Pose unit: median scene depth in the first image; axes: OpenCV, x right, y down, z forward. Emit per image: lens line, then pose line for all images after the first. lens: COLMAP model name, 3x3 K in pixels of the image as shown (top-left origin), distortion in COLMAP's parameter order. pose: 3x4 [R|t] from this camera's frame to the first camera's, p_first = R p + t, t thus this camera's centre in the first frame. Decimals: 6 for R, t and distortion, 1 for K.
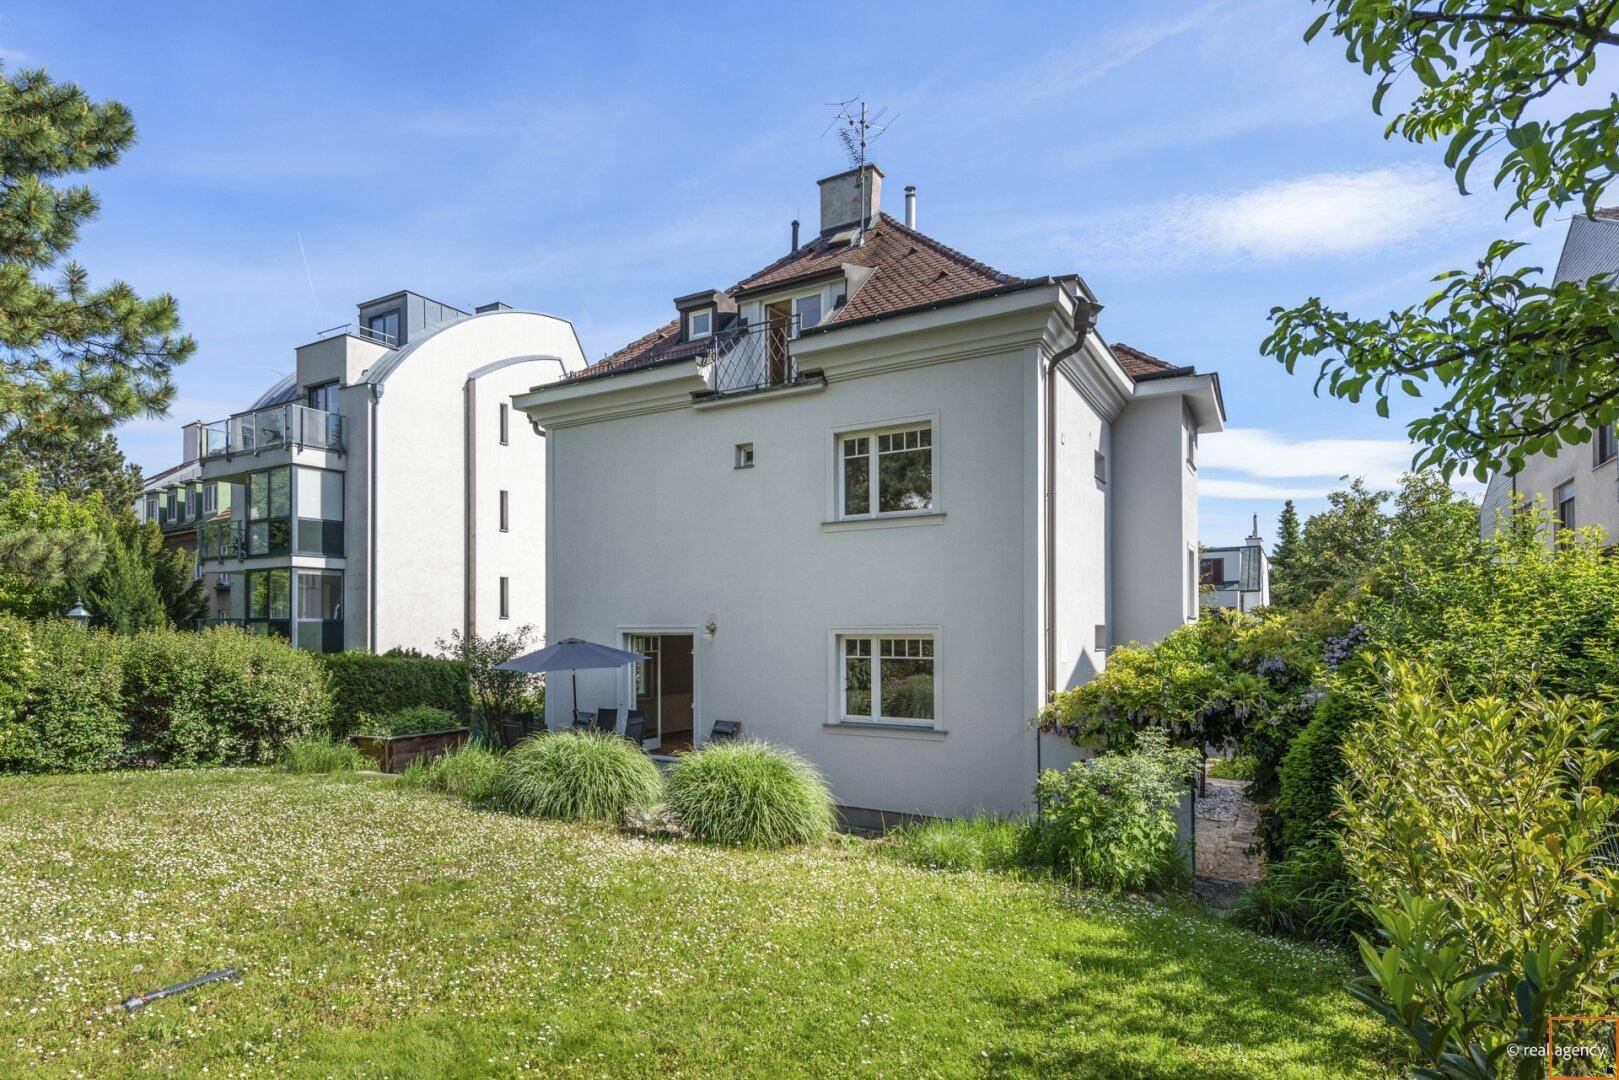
lens RADIAL K [[847.0, 0, 810.3], [0, 847.0, 625.6], [0, 0, 1]] dist [0.001358, -0.000129]
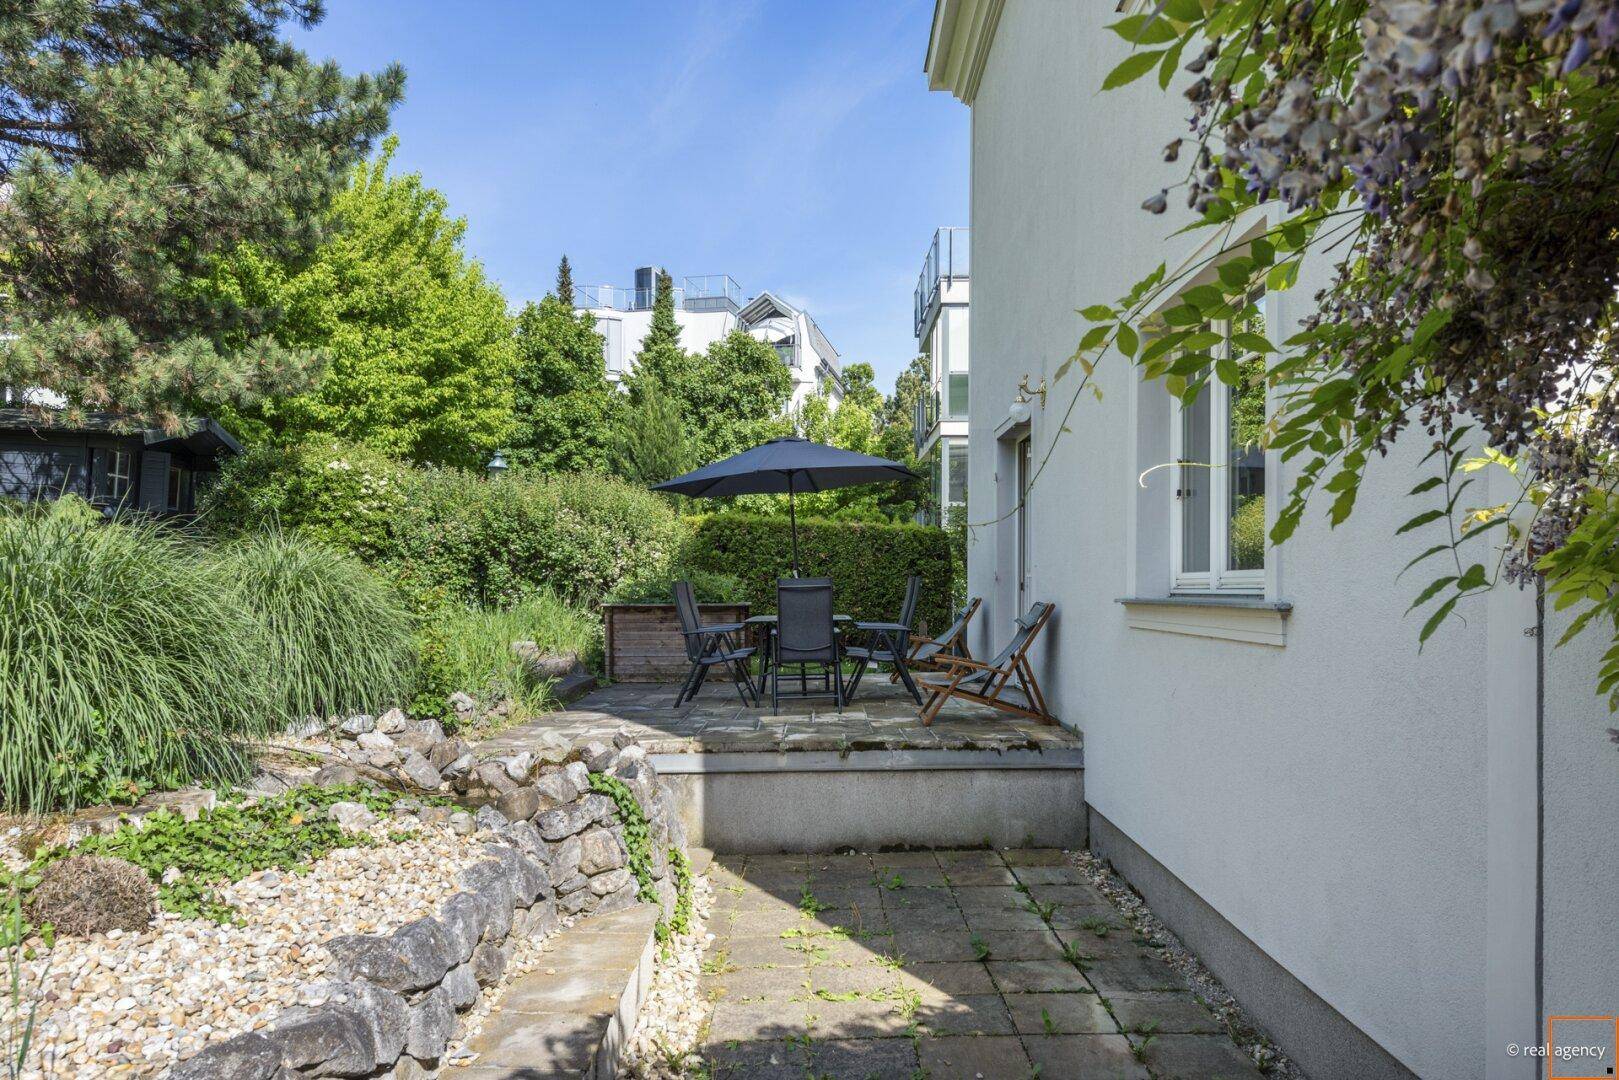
lens RADIAL K [[1076.5, 0, 814.5], [0, 1076.5, 585.6], [0, 0, 1]] dist [0.001294, -0.000171]
pose [[0.499890, 0.002953, -0.866084, 0.192869], [0.001942, 0.999988, 0.004531, 0.063949], [0.866087, -0.003947, 0.499878, 0.399550]]
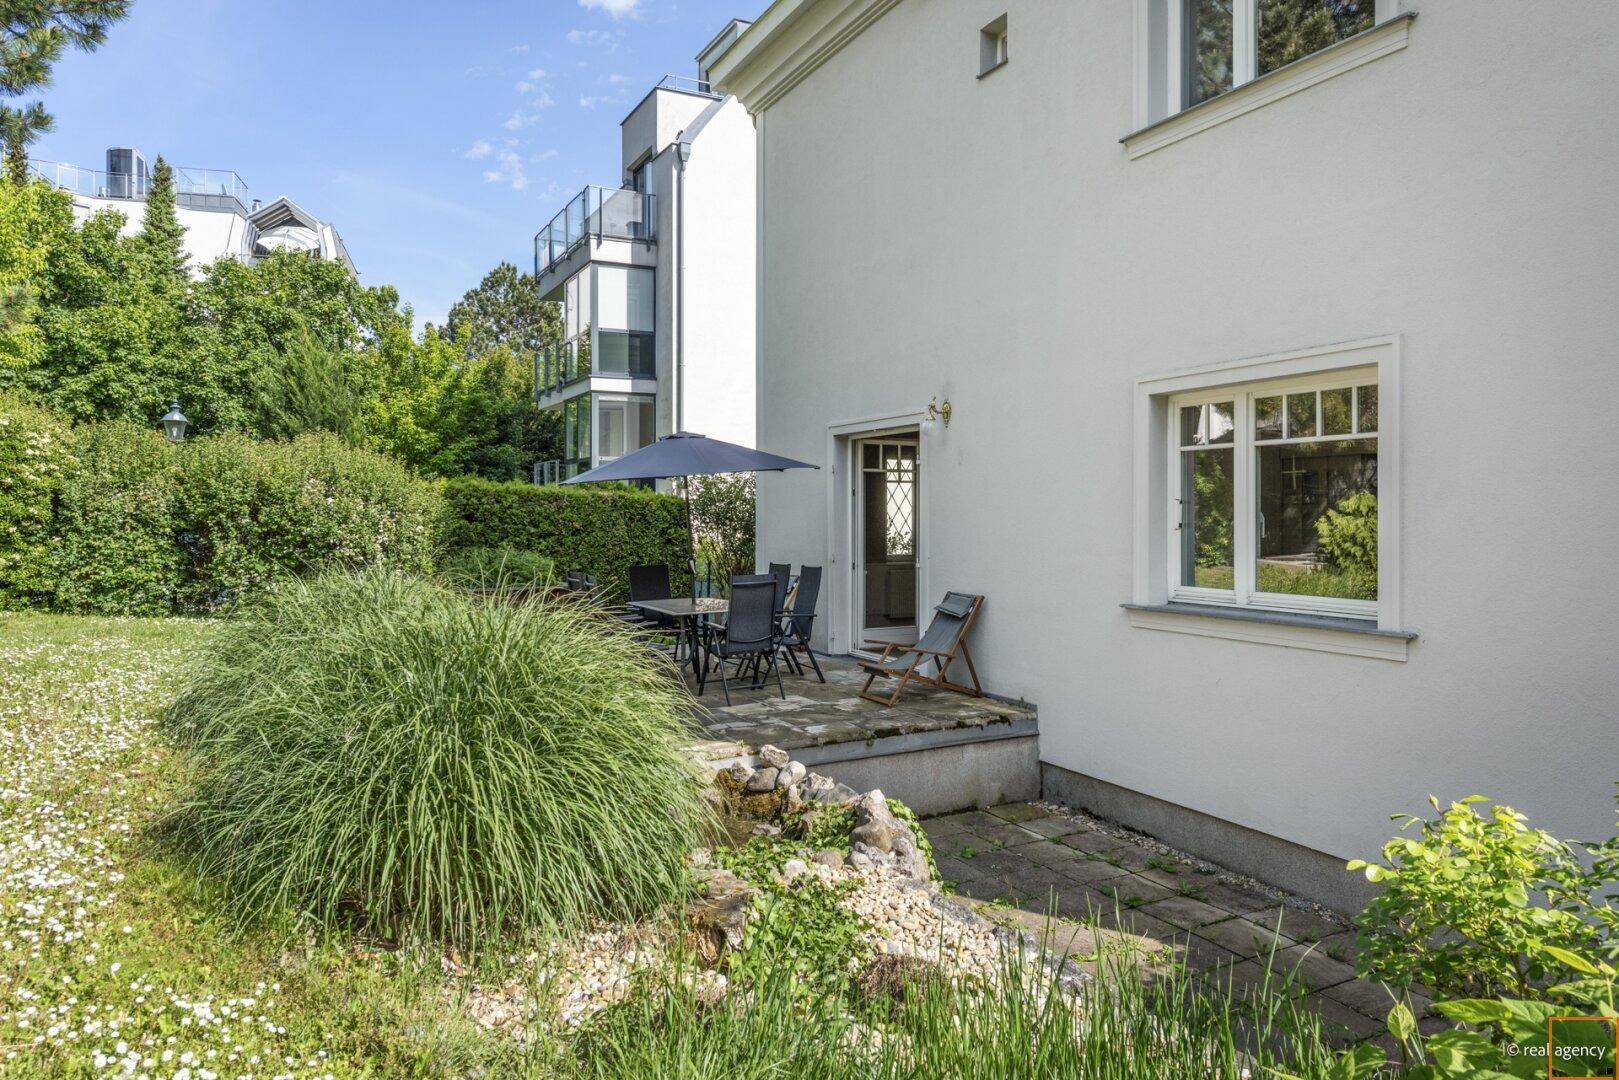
lens RADIAL K [[1068.1, 0, 811.0], [0, 1068.1, 517.3], [0, 0, 1]] dist [0.008935, -0.000354]
pose [[0.841143, 0.004148, -0.540797, 0.103926], [0.001897, 0.999942, 0.010621, 0.038543], [0.540809, -0.009960, 0.841086, 0.267309]]
